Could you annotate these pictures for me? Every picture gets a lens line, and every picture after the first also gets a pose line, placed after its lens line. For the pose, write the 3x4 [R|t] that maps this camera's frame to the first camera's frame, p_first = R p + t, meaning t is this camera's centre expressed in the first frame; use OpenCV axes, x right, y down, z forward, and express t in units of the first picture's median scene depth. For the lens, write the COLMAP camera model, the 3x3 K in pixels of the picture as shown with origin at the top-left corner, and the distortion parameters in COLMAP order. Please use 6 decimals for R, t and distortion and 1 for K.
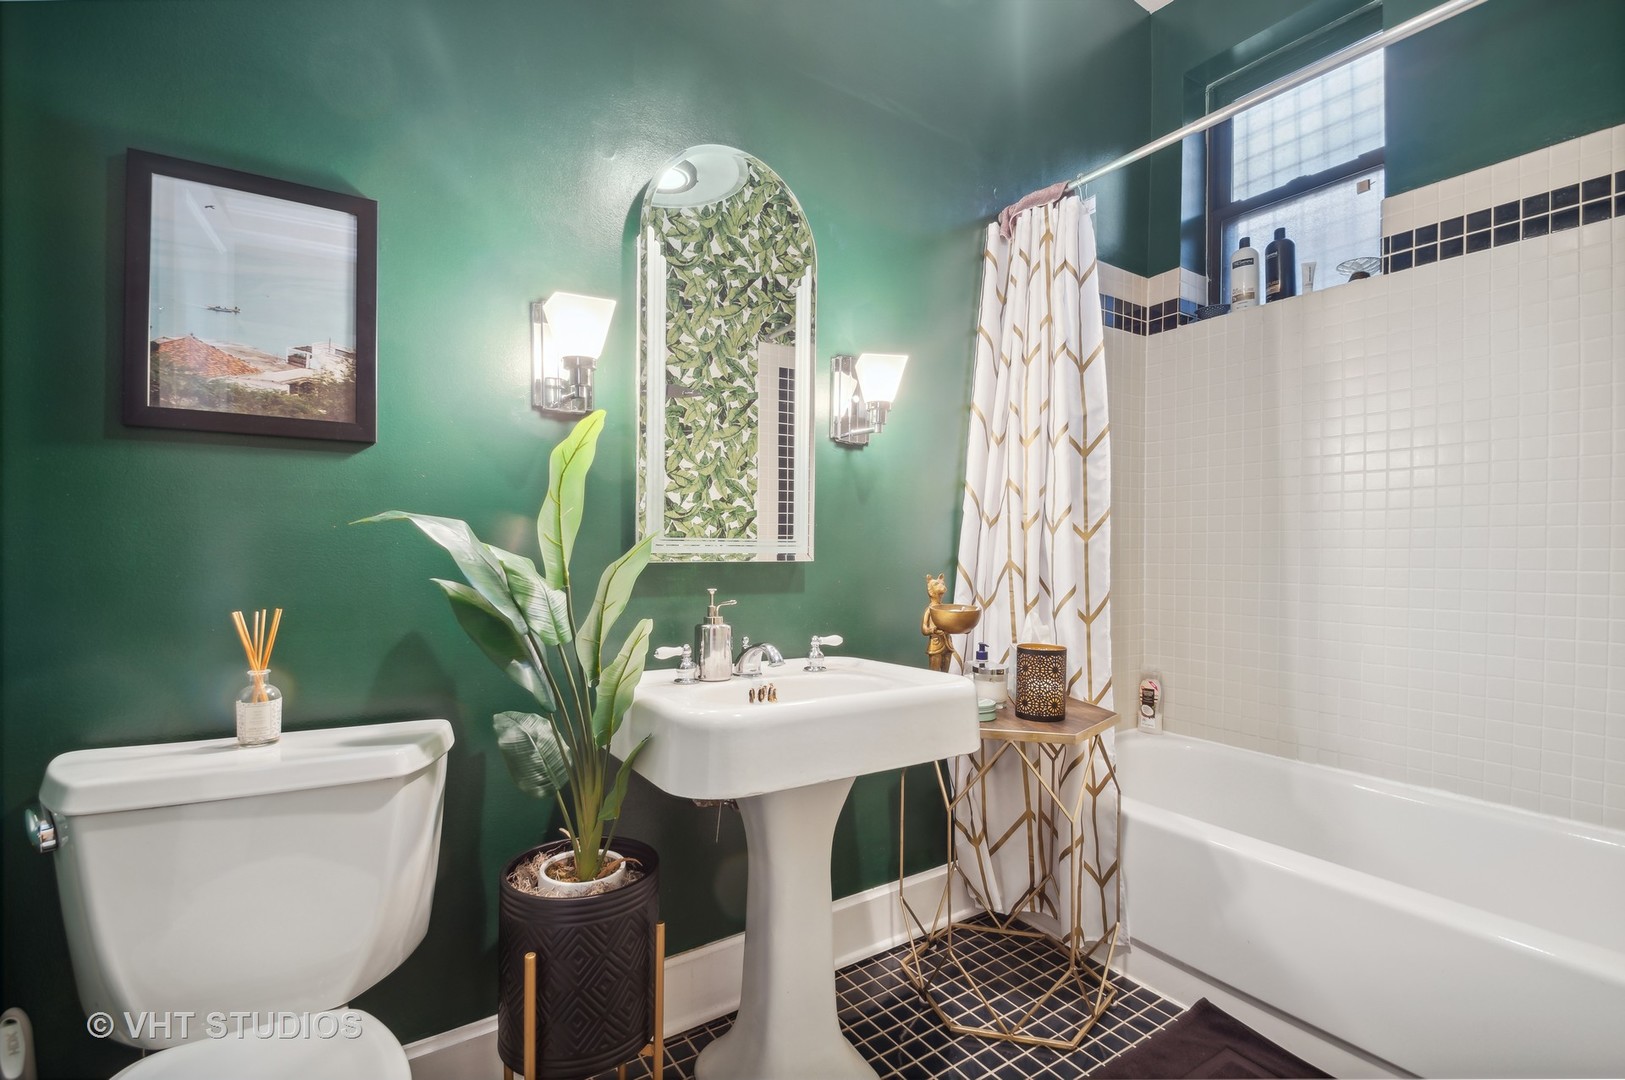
lens RADIAL K [[738.4, 0, 812.5], [0, 738.4, 540.0], [0, 0, 1]] dist [-0.000010, -0.000093]
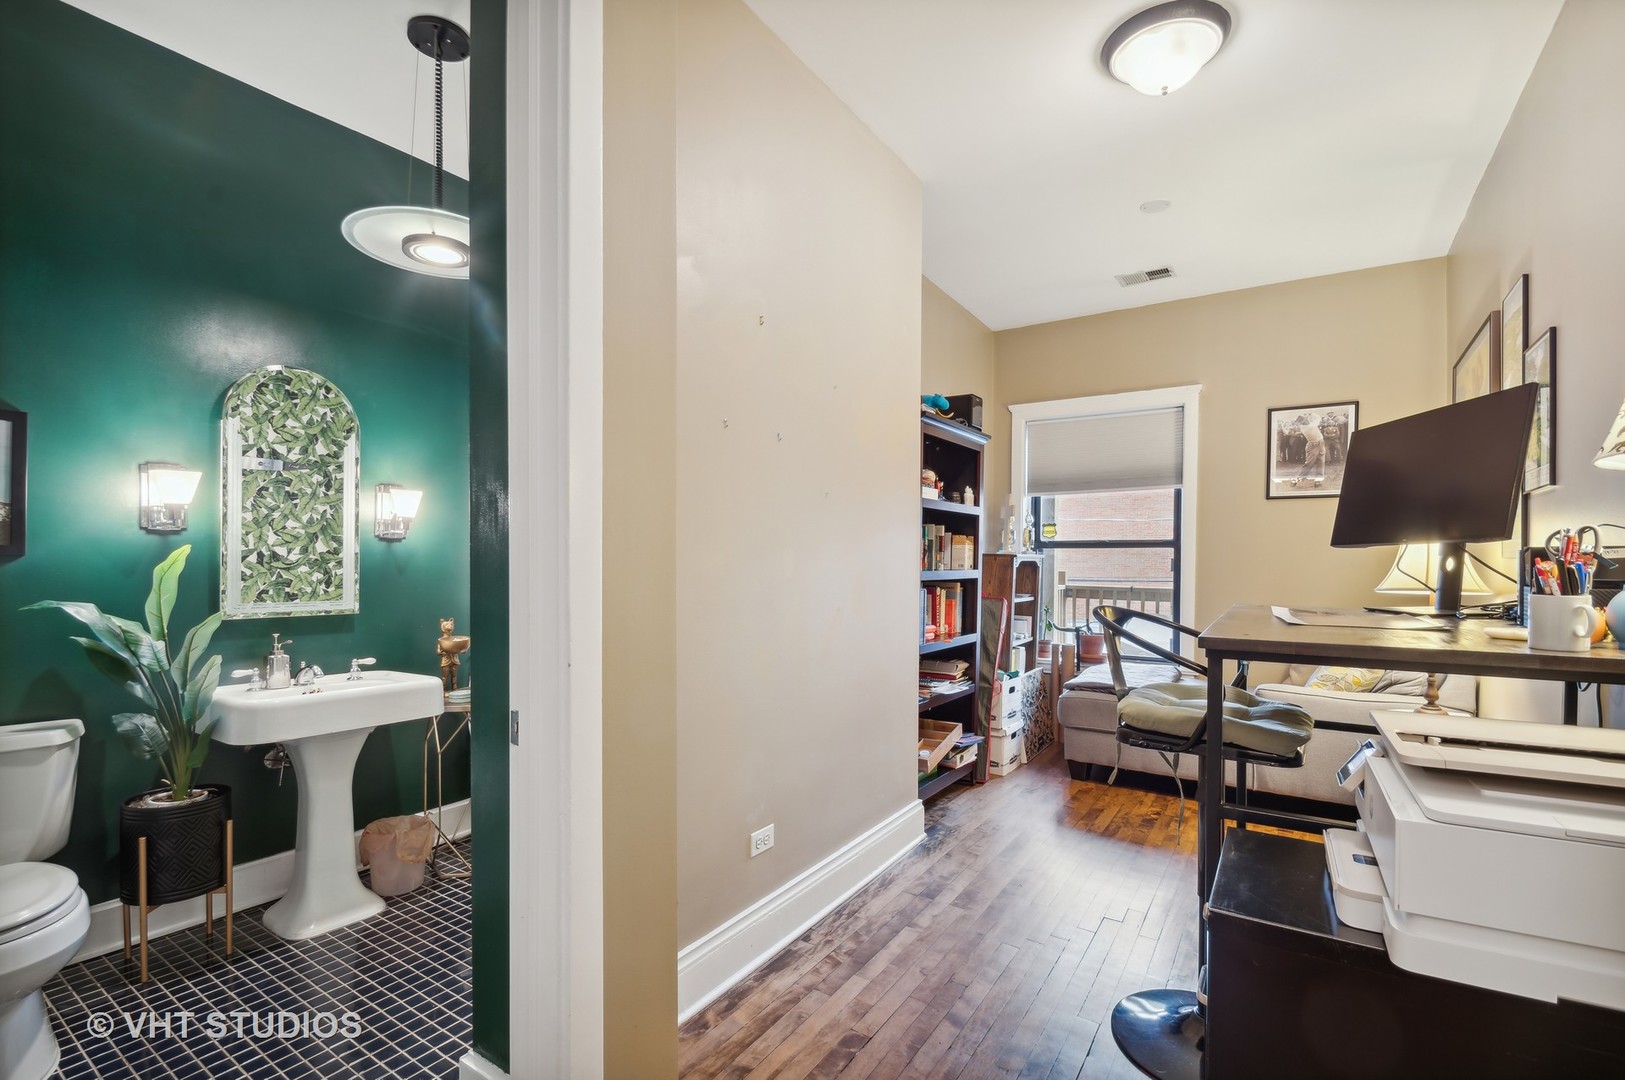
lens RADIAL K [[720.3, 0, 819.9], [0, 720.3, 561.5], [0, 0, 1]] dist [0.001864, -0.011754]
pose [[0.917567, 0.003187, 0.397570, 0.385632], [-0.006427, 0.999956, 0.006817, -0.129781], [-0.397530, -0.008810, 0.917547, -1.085541]]
